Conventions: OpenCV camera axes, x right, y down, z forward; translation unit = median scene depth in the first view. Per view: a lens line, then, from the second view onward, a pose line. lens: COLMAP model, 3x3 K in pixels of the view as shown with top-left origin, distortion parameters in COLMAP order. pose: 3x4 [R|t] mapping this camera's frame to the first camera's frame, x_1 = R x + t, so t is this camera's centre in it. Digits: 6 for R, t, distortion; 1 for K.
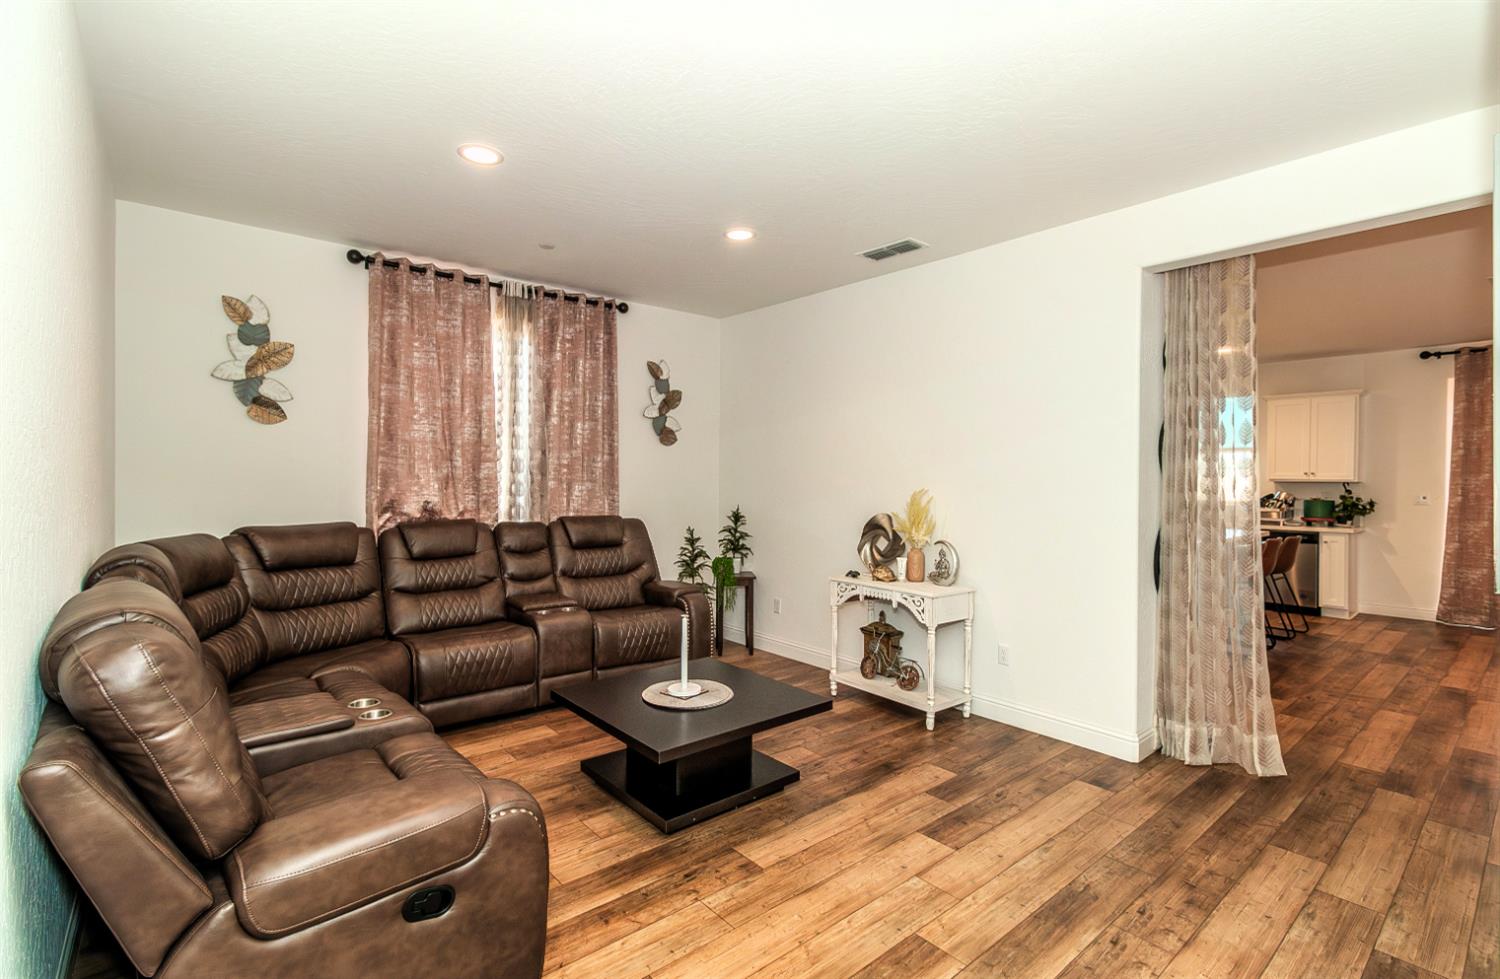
lens RADIAL K [[674.7, 0, 750.0], [0, 674.7, 489.5], [0, 0, 1]] dist [0.001303, 0.000432]
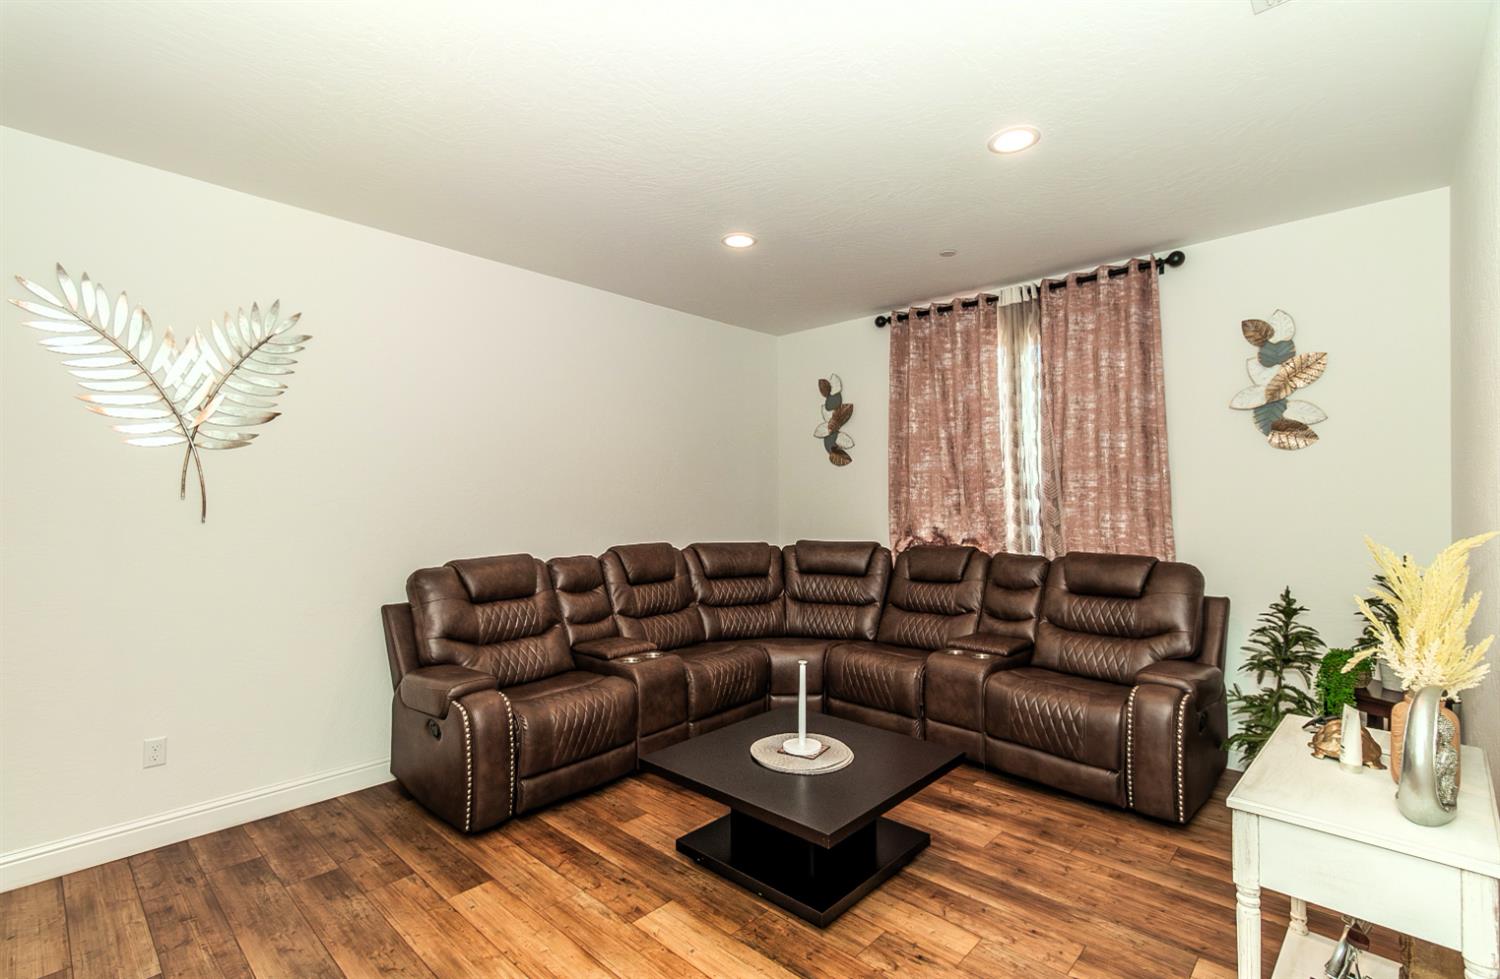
lens RADIAL K [[696.7, 0, 750.0], [0, 696.7, 489.5], [0, 0, 1]] dist [-0.001625, -0.000026]
pose [[0.110663, -0.028849, -0.993439, 0.570497], [-0.014082, 0.999433, -0.030591, -0.004145], [0.993758, 0.017375, 0.110194, 0.591801]]
